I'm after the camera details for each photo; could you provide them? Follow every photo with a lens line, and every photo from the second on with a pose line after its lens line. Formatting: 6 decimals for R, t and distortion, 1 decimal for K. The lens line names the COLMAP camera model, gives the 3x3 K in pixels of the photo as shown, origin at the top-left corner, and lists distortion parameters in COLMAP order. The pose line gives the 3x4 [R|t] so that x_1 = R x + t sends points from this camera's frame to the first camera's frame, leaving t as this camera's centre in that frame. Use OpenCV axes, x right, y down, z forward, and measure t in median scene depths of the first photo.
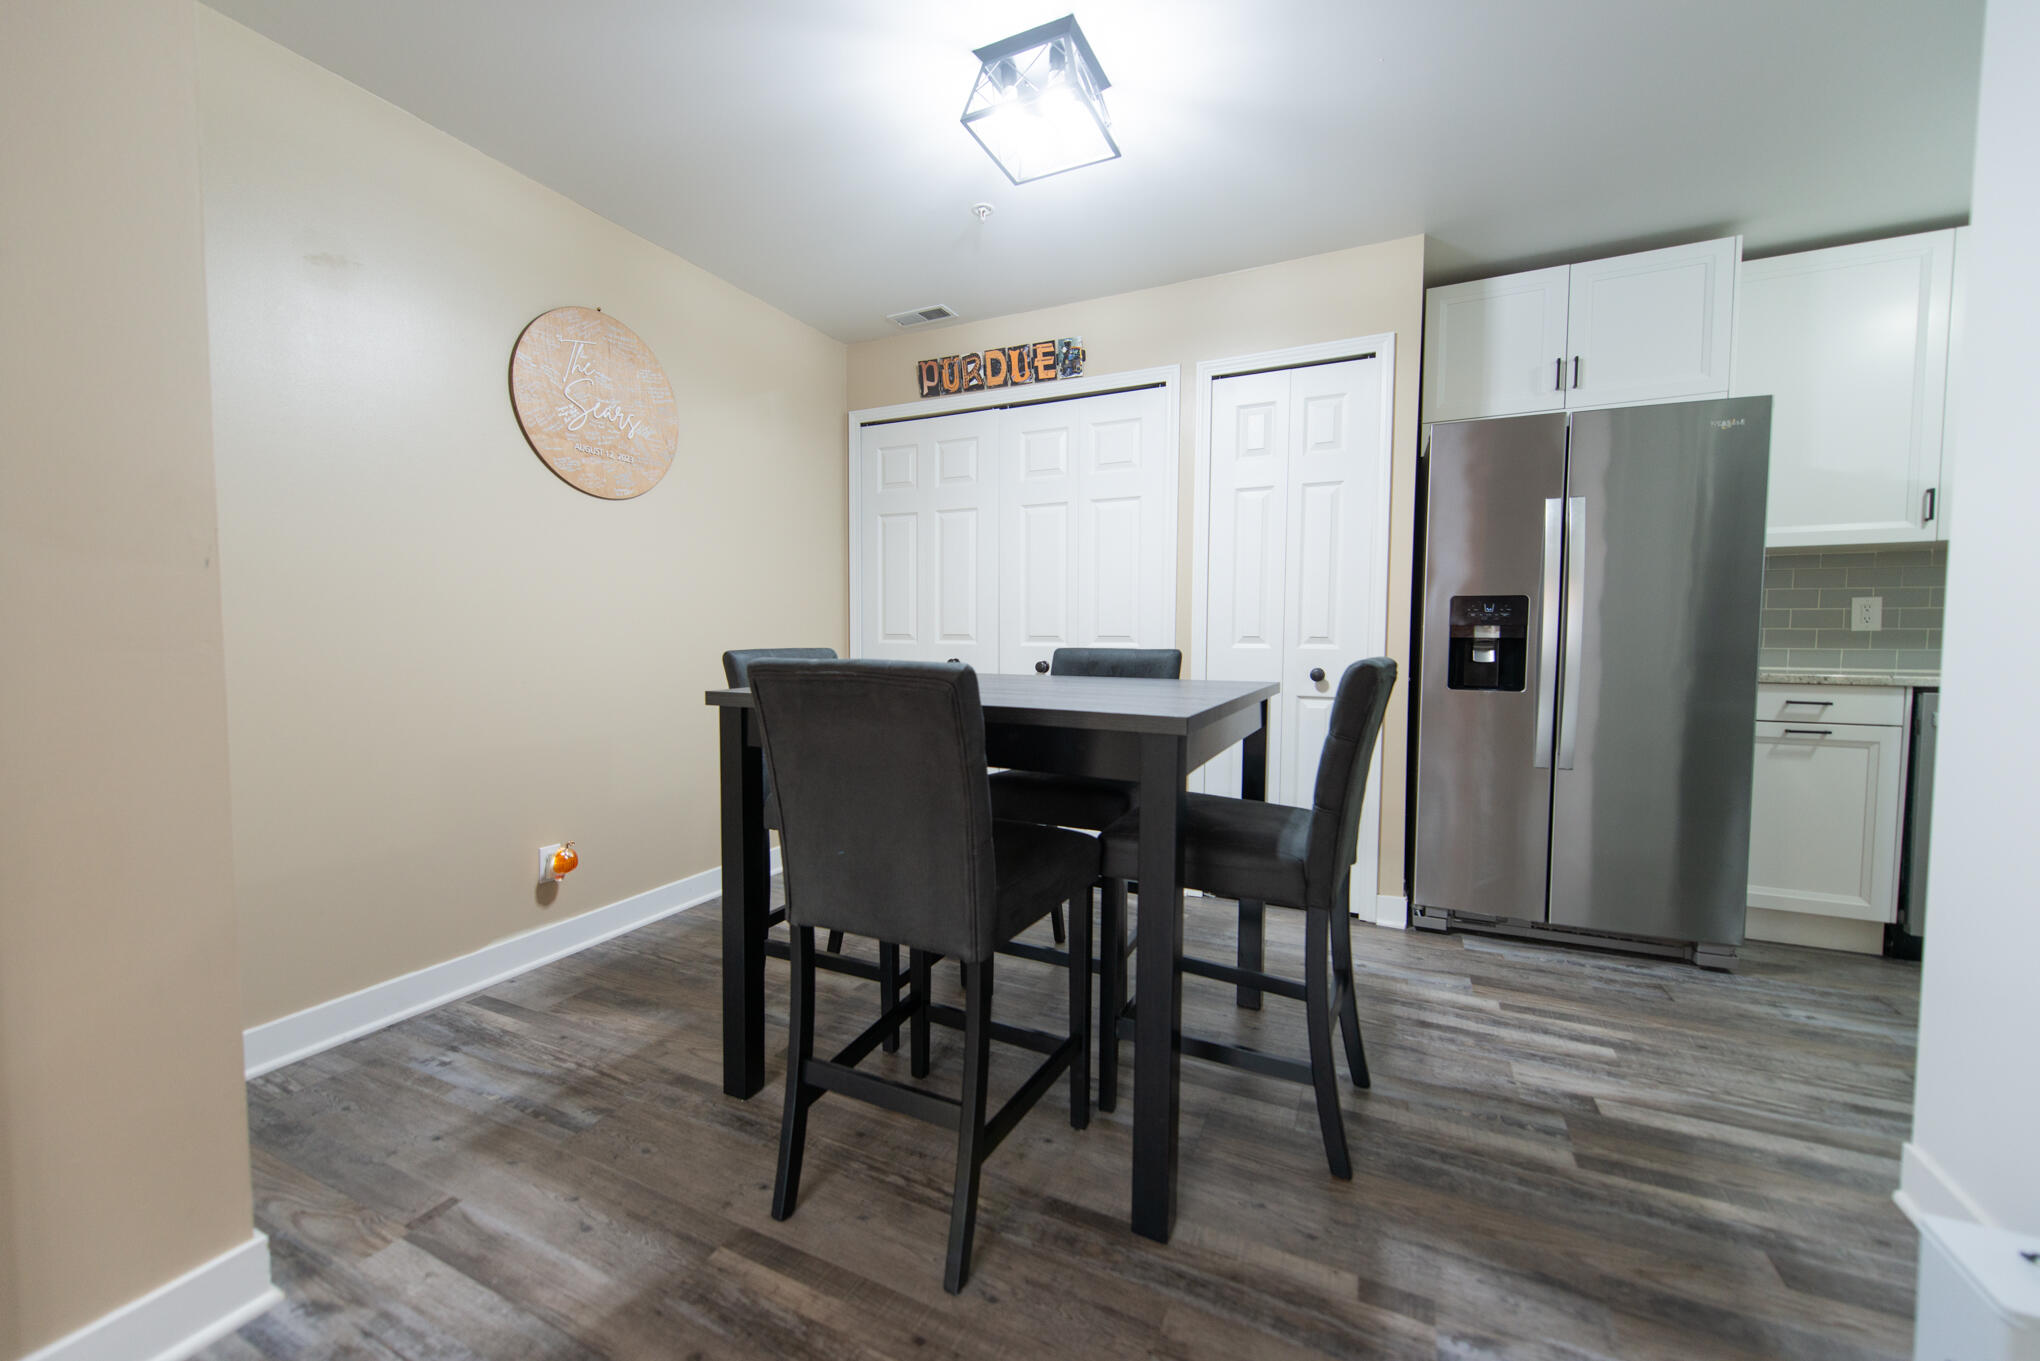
lens RADIAL K [[795.7, 0, 1009.4], [0, 795.7, 676.9], [0, 0, 1]] dist [-0.001016, -0.000429]
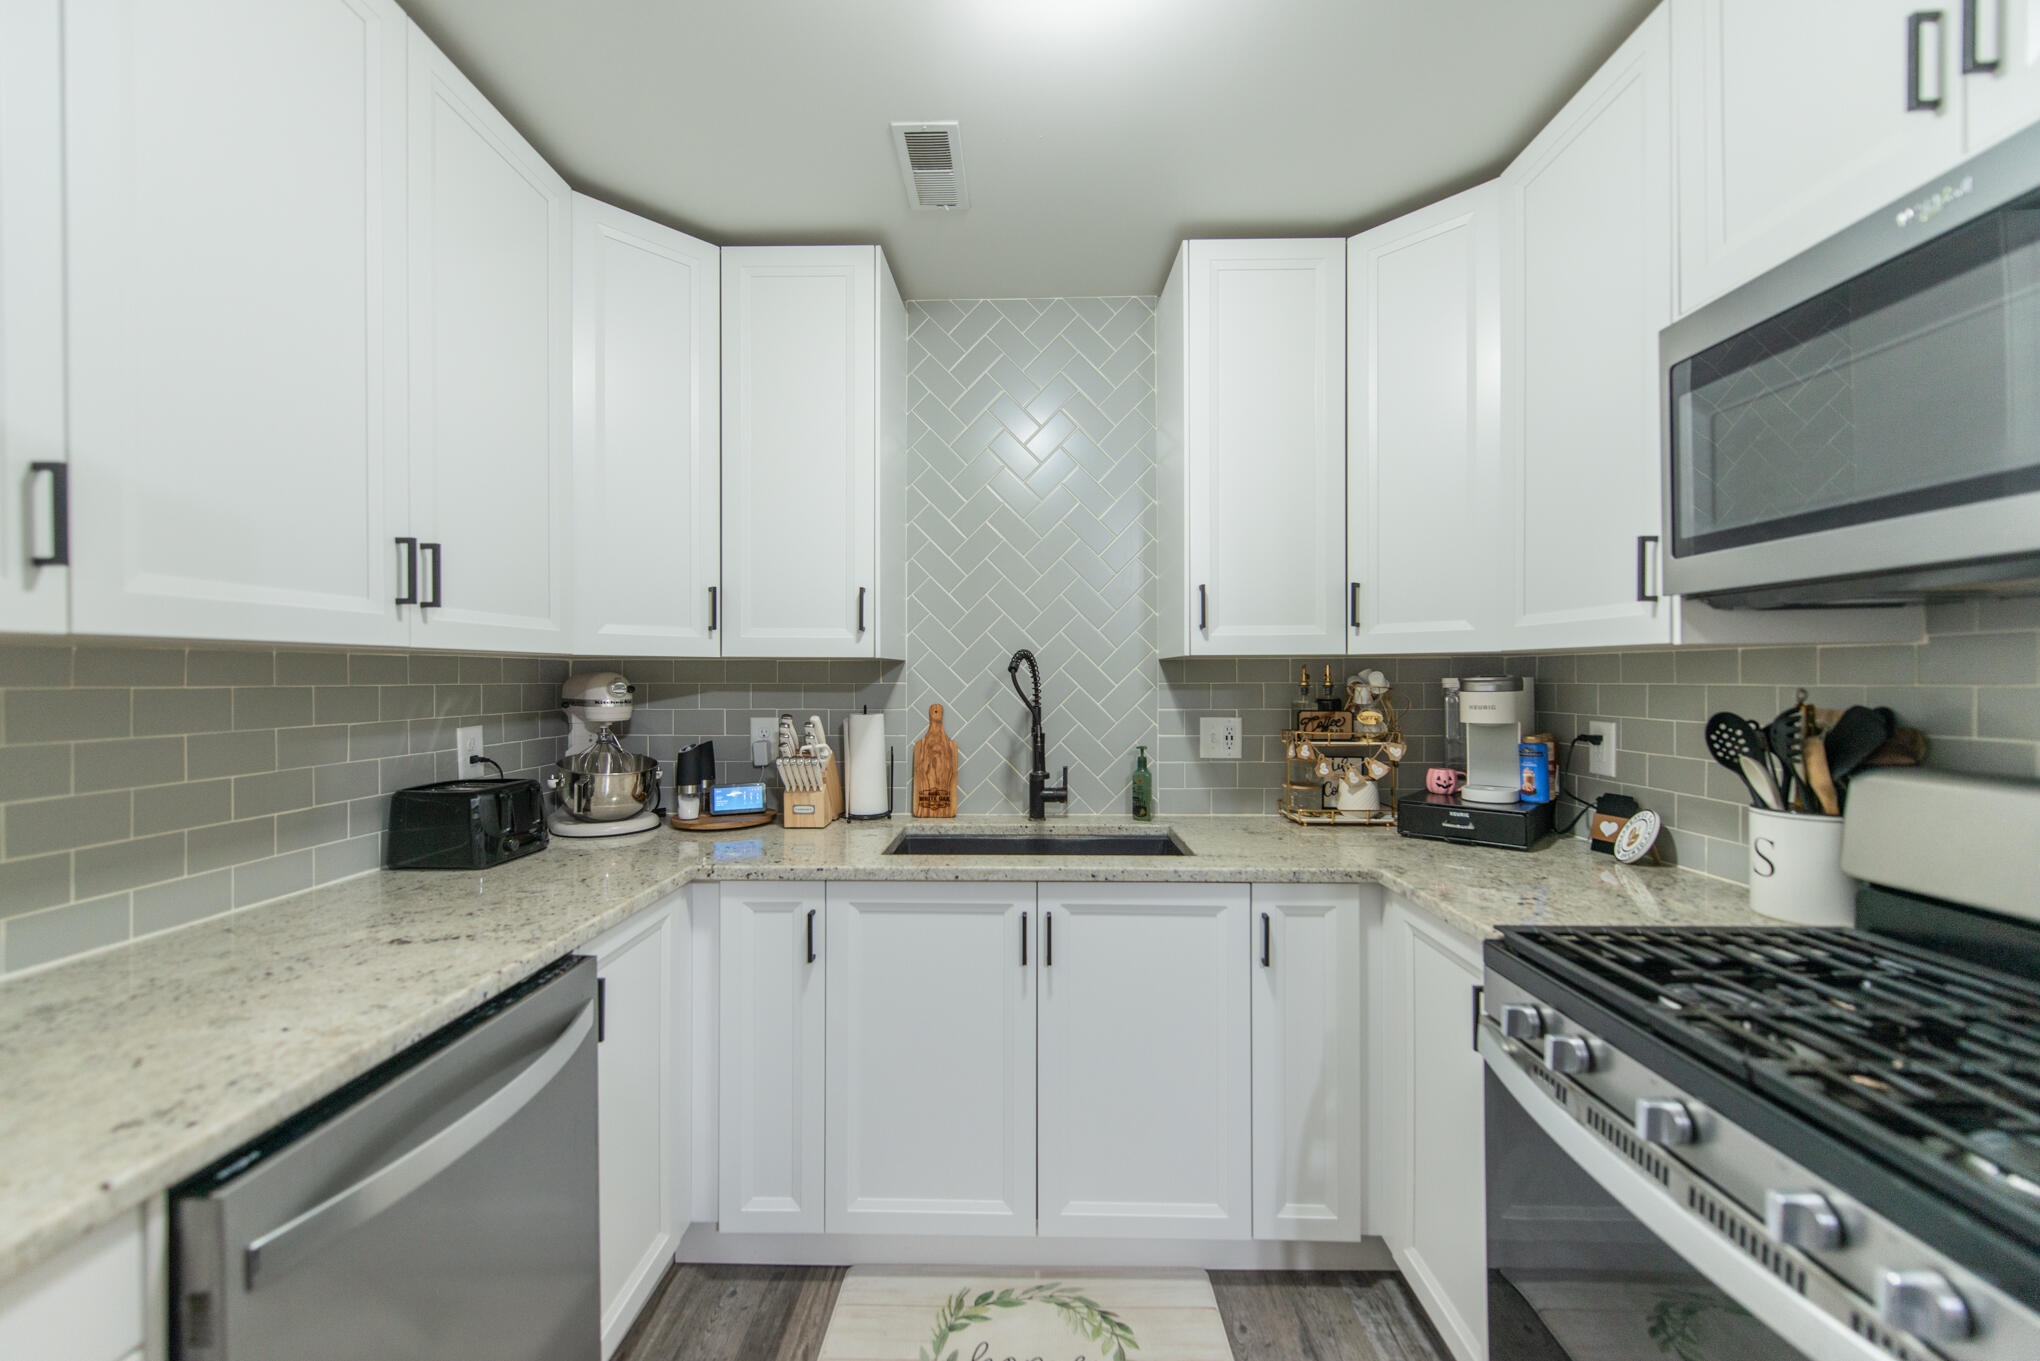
lens RADIAL K [[796.1, 0, 1017.2], [0, 796.1, 677.6], [0, 0, 1]] dist [0.011743, -0.003833]
pose [[-0.415313, -0.001848, 0.909677, 0.755741], [0.048374, 0.998538, 0.024114, -0.150143], [-0.908391, 0.054020, -0.414617, 0.827621]]
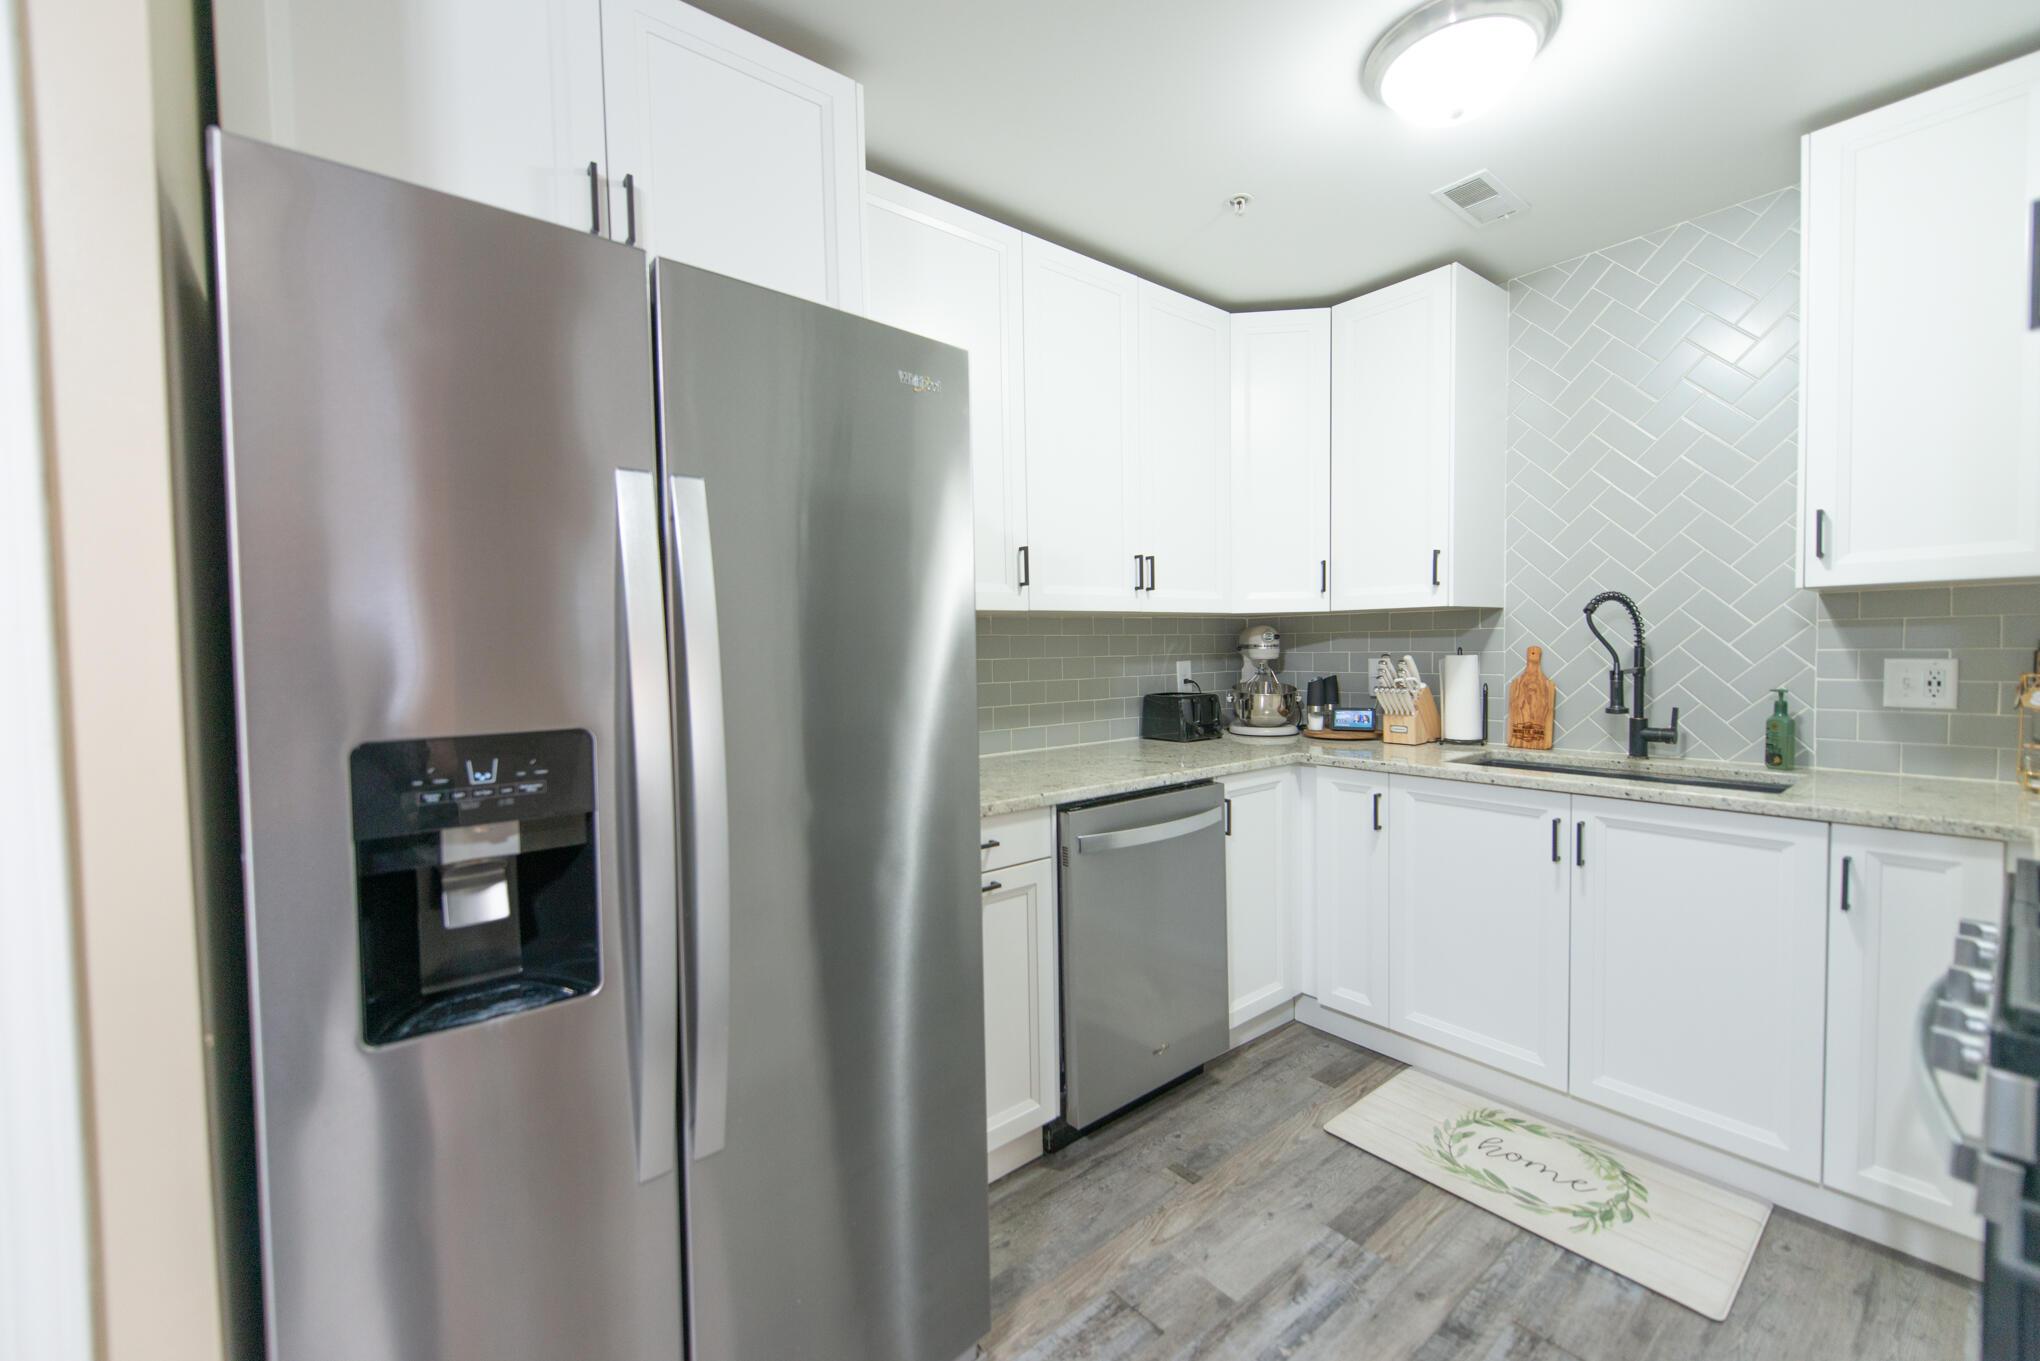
lens RADIAL K [[832.3, 0, 1020.0], [0, 832.3, 680.5], [0, 0, 1]] dist [0.001443, -0.000024]
pose [[0.420190, -0.045231, 0.906308, 0.402753], [0.066318, 0.997617, 0.019042, -0.122266], [-0.905010, 0.052103, 0.422188, 0.679751]]
